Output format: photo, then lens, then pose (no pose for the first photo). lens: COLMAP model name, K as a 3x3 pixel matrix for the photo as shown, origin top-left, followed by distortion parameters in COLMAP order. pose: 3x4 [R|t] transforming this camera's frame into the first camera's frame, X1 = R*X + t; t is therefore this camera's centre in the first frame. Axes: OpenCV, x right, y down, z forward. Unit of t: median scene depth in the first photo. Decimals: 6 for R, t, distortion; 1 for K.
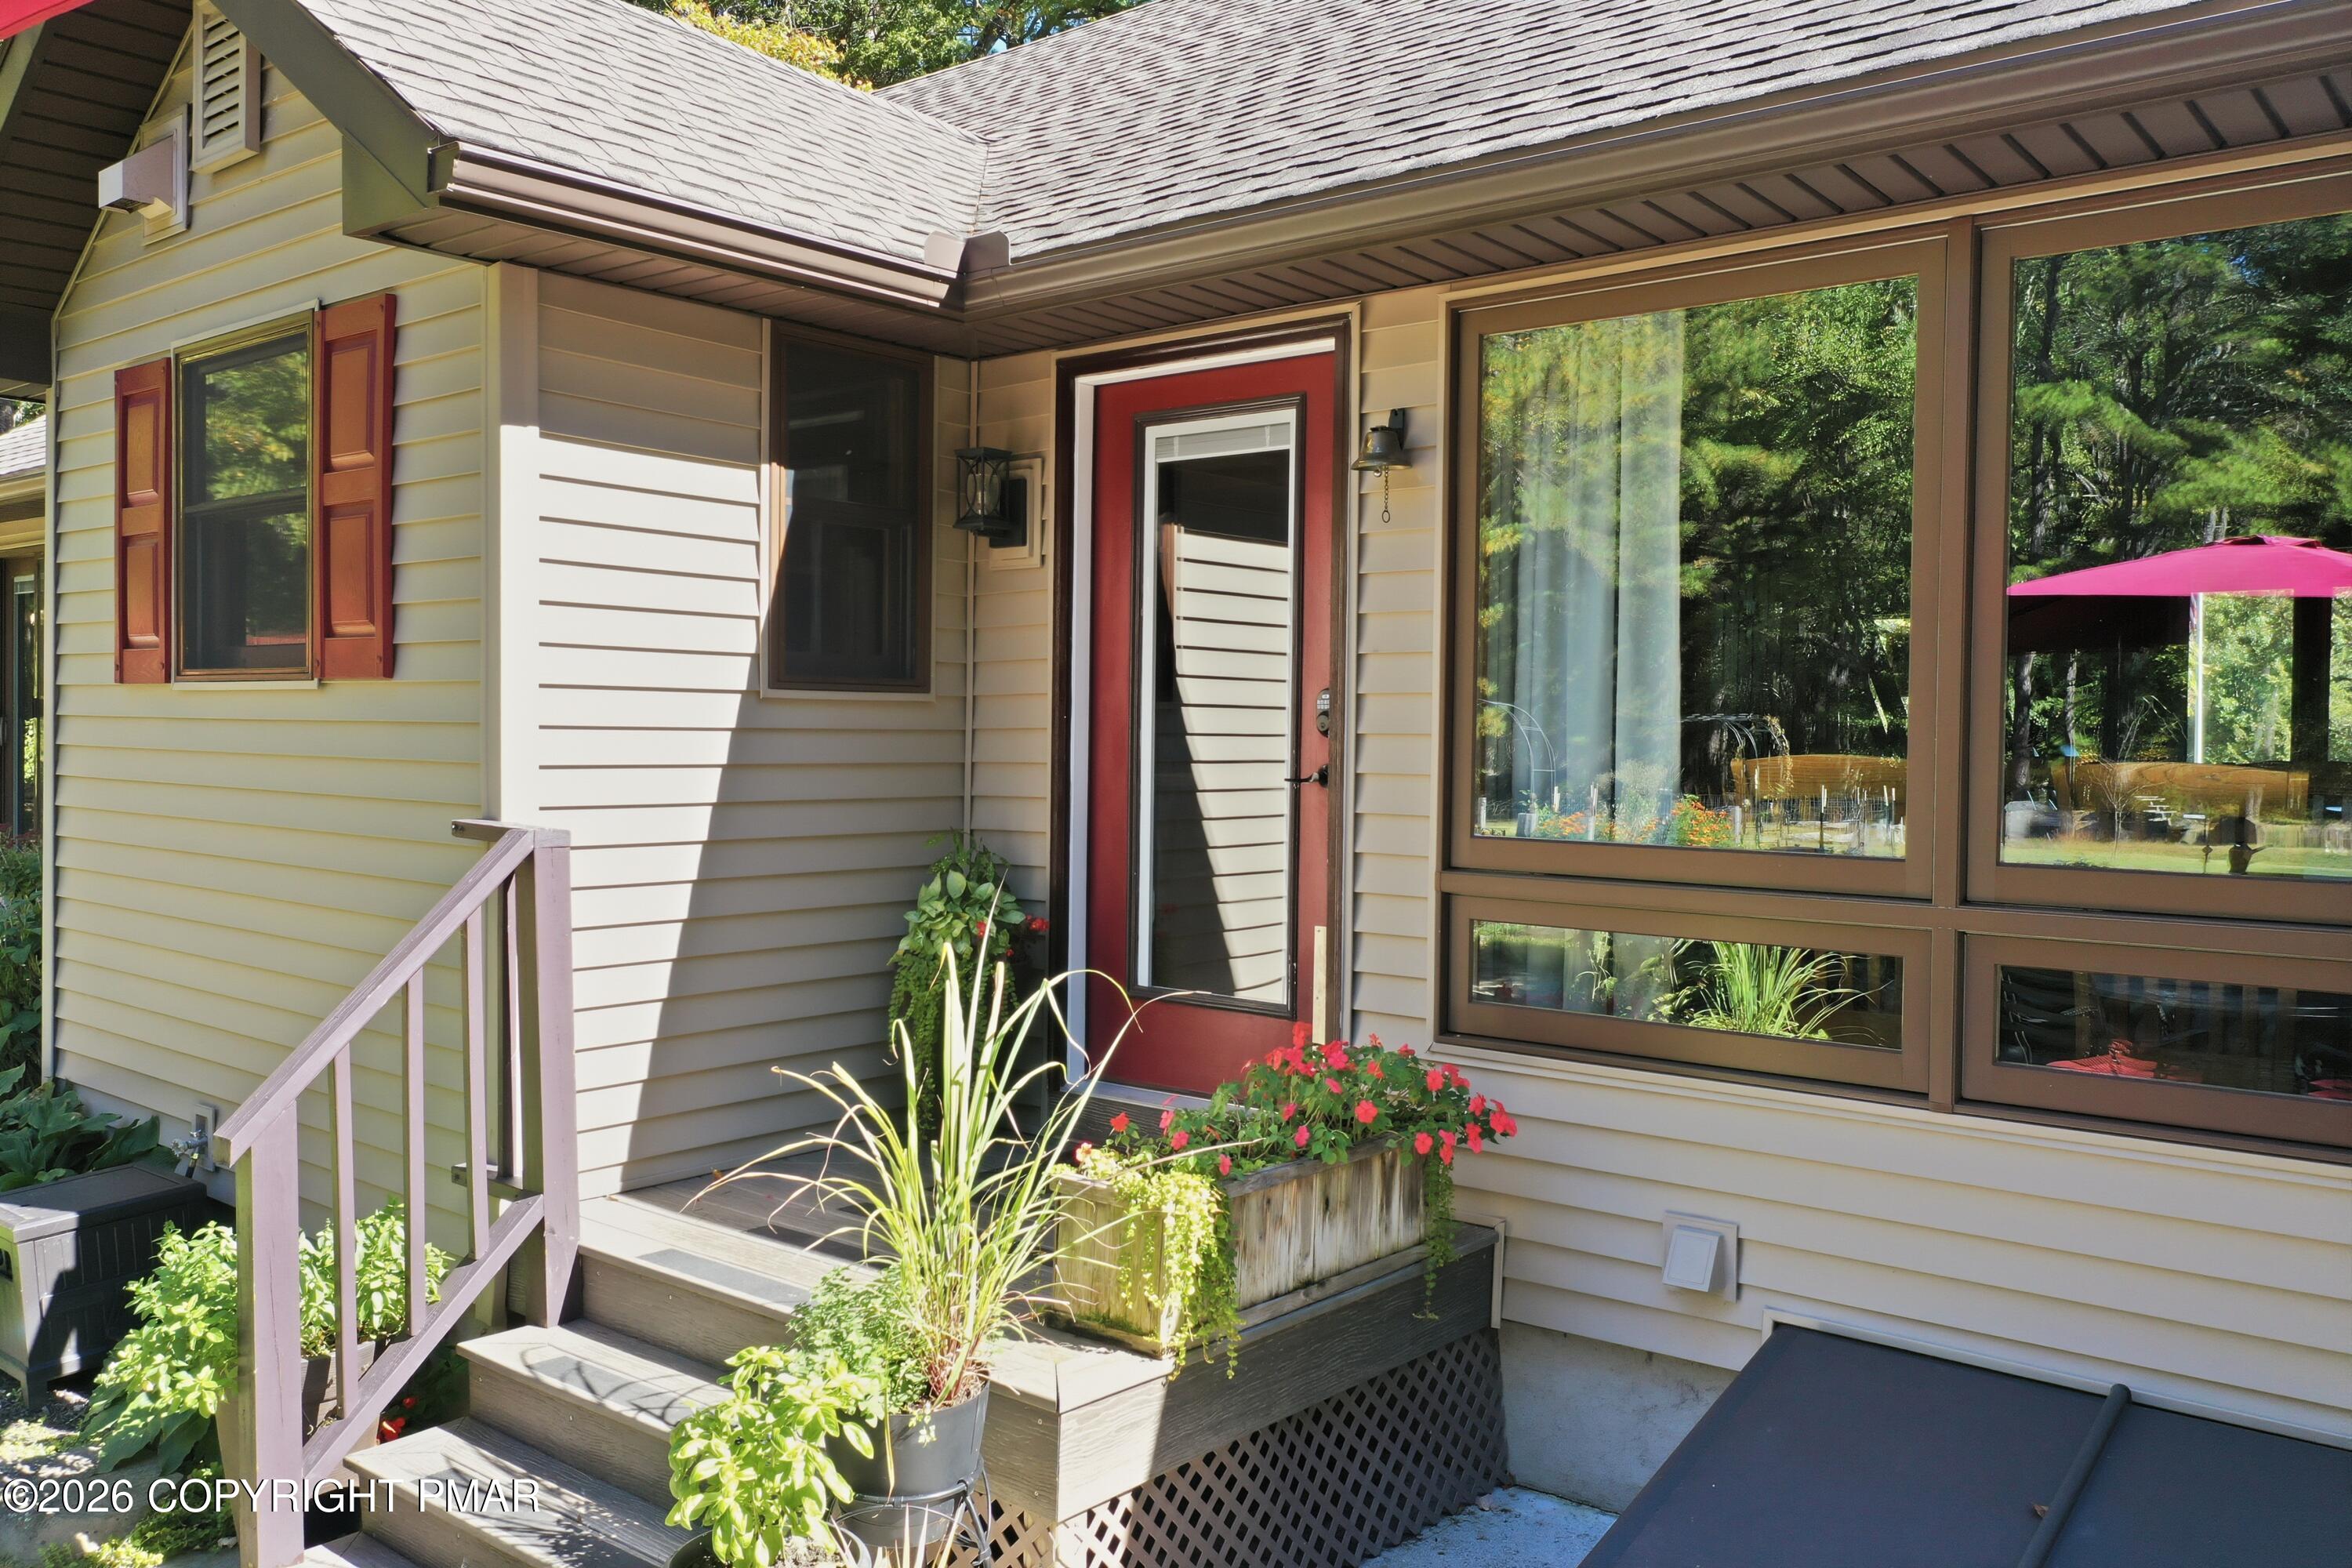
lens RADIAL K [[1841.5, 0, 1176.0], [0, 1841.5, 784.0], [0, 0, 1]] dist [-0.000168, -0.003303]
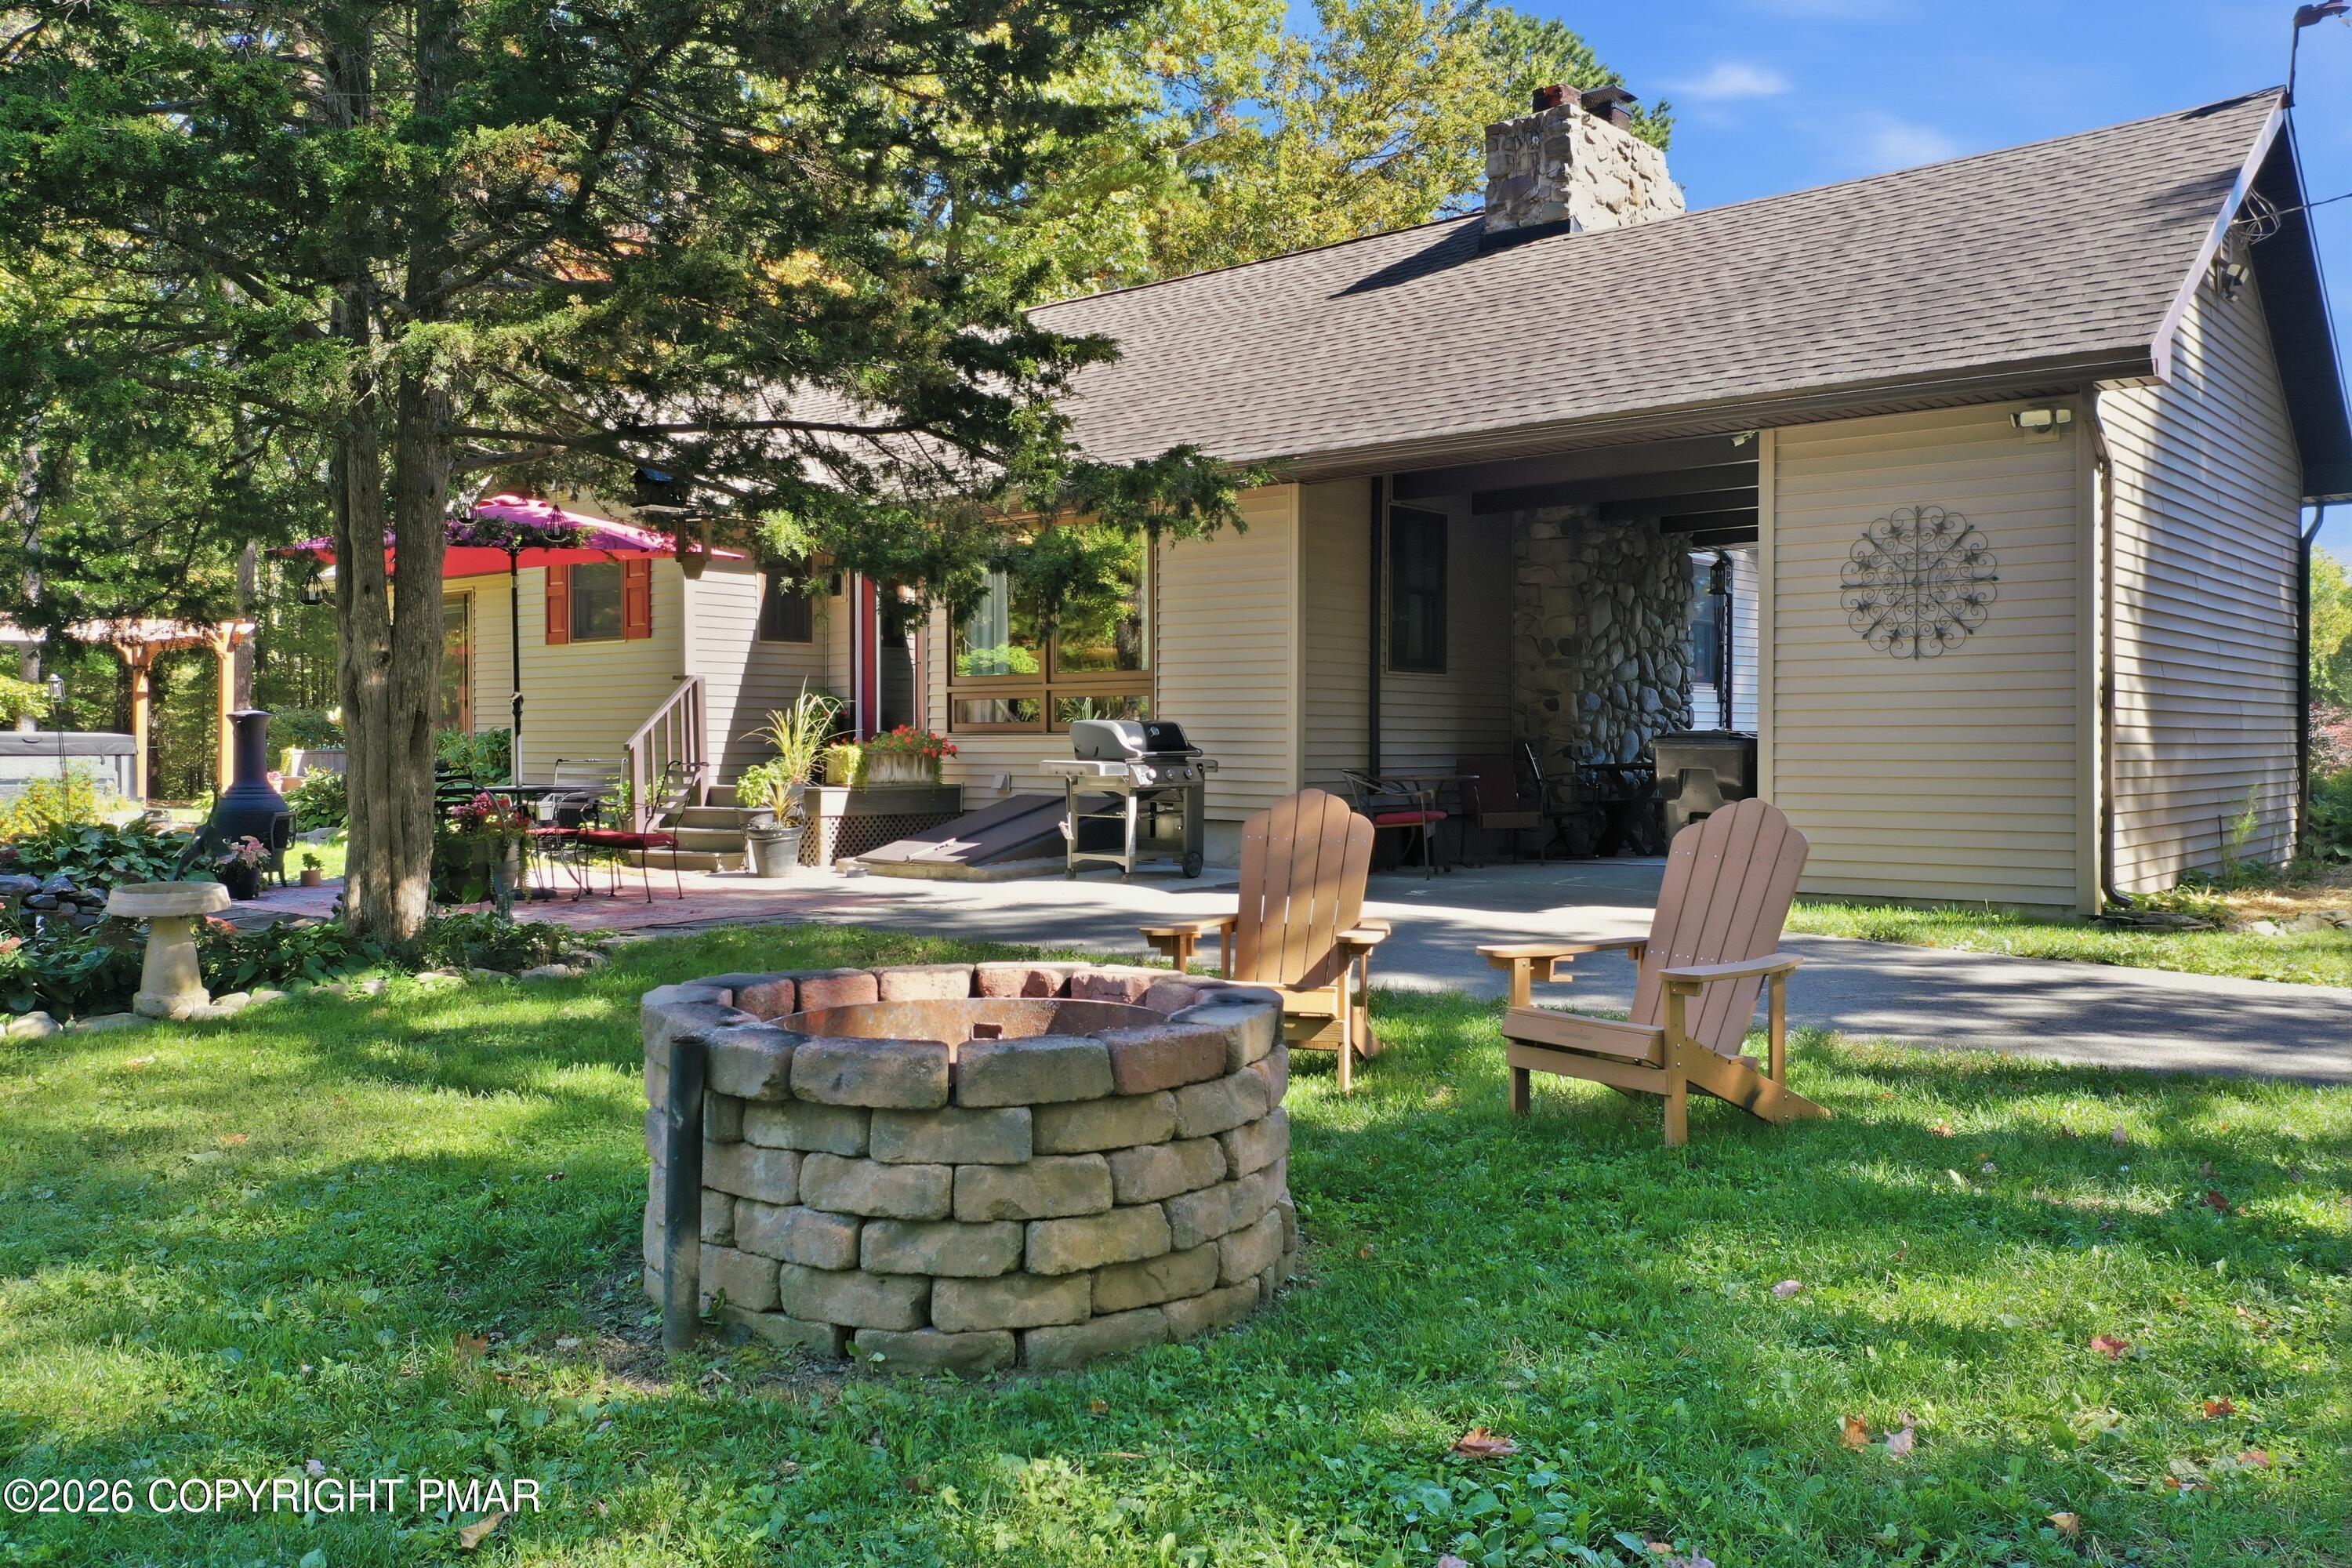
lens RADIAL K [[1841.5, 0, 1176.0], [0, 1841.5, 784.0], [0, 0, 1]] dist [-0.000168, -0.003303]
pose [[0.999726, -0.015349, -0.017692, 0.662243], [0.015247, 0.999866, -0.005879, 0.269630], [0.017780, 0.005608, 0.999826, -2.612165]]
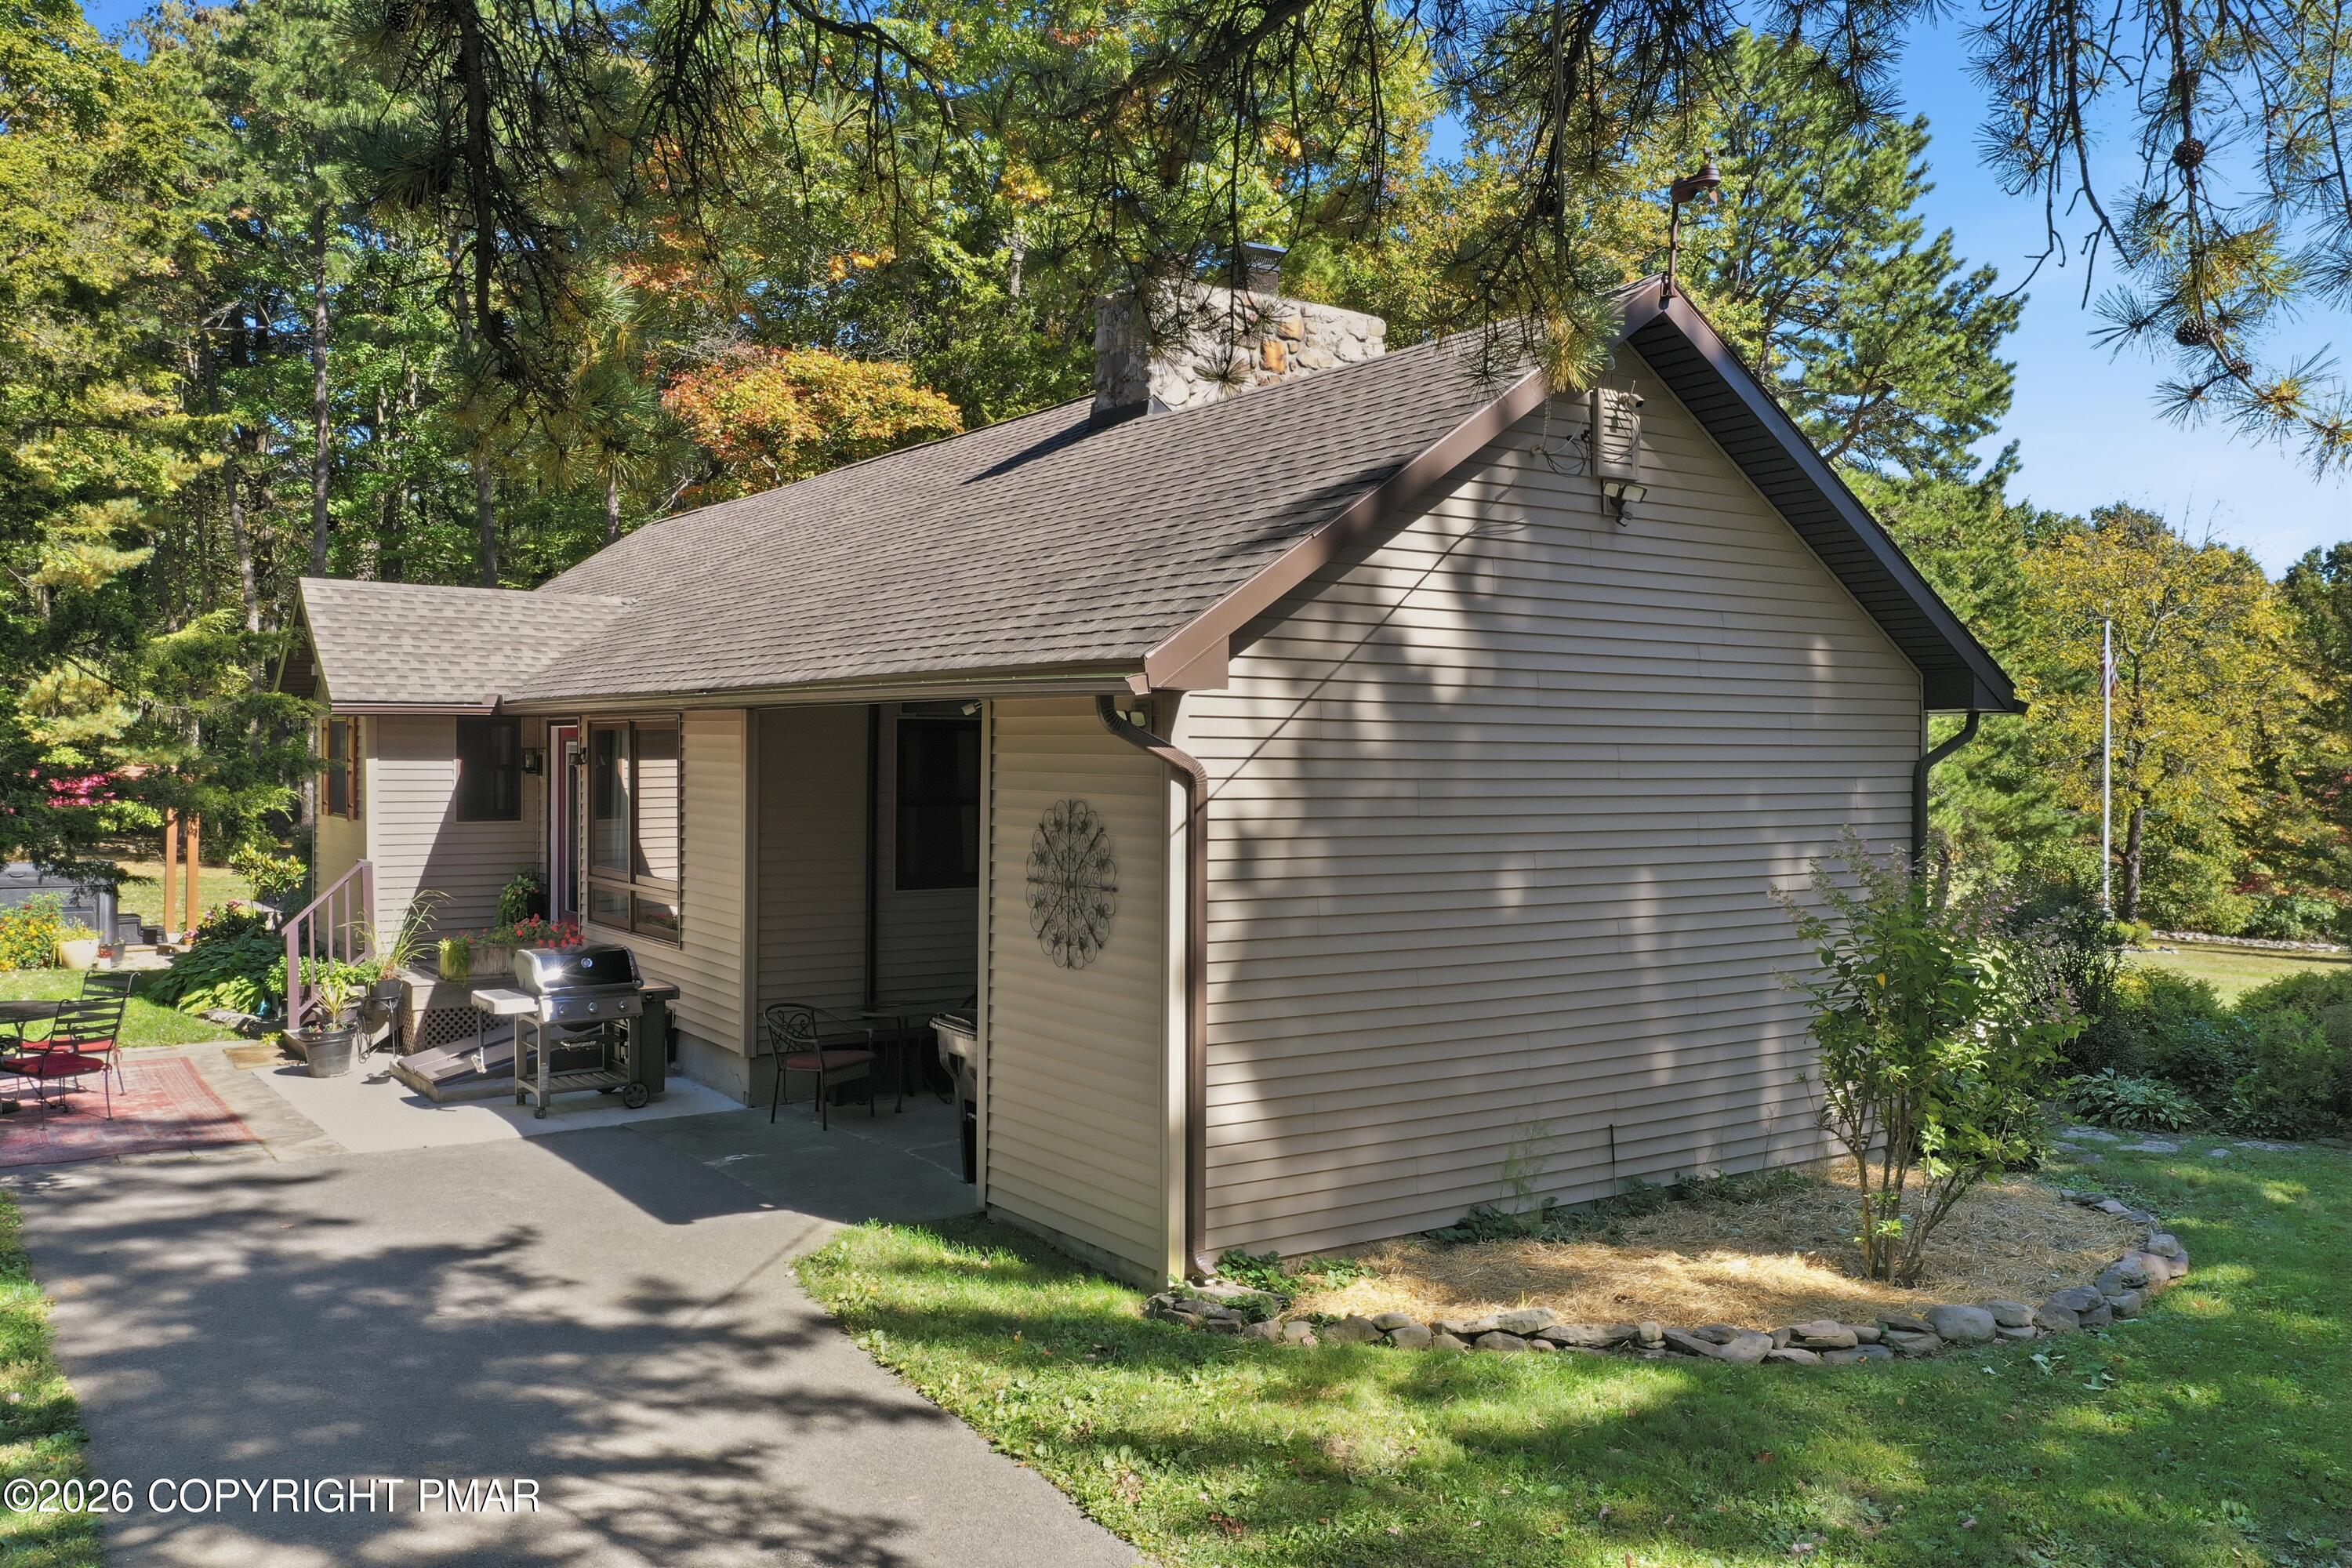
lens RADIAL K [[1841.5, 0, 1176.0], [0, 1841.5, 784.0], [0, 0, 1]] dist [-0.000168, -0.003303]
pose [[0.962992, -0.004672, -0.269489, 2.299283], [0.000802, 0.999895, -0.014470, -0.079479], [0.269528, 0.013718, 0.962895, -2.255612]]
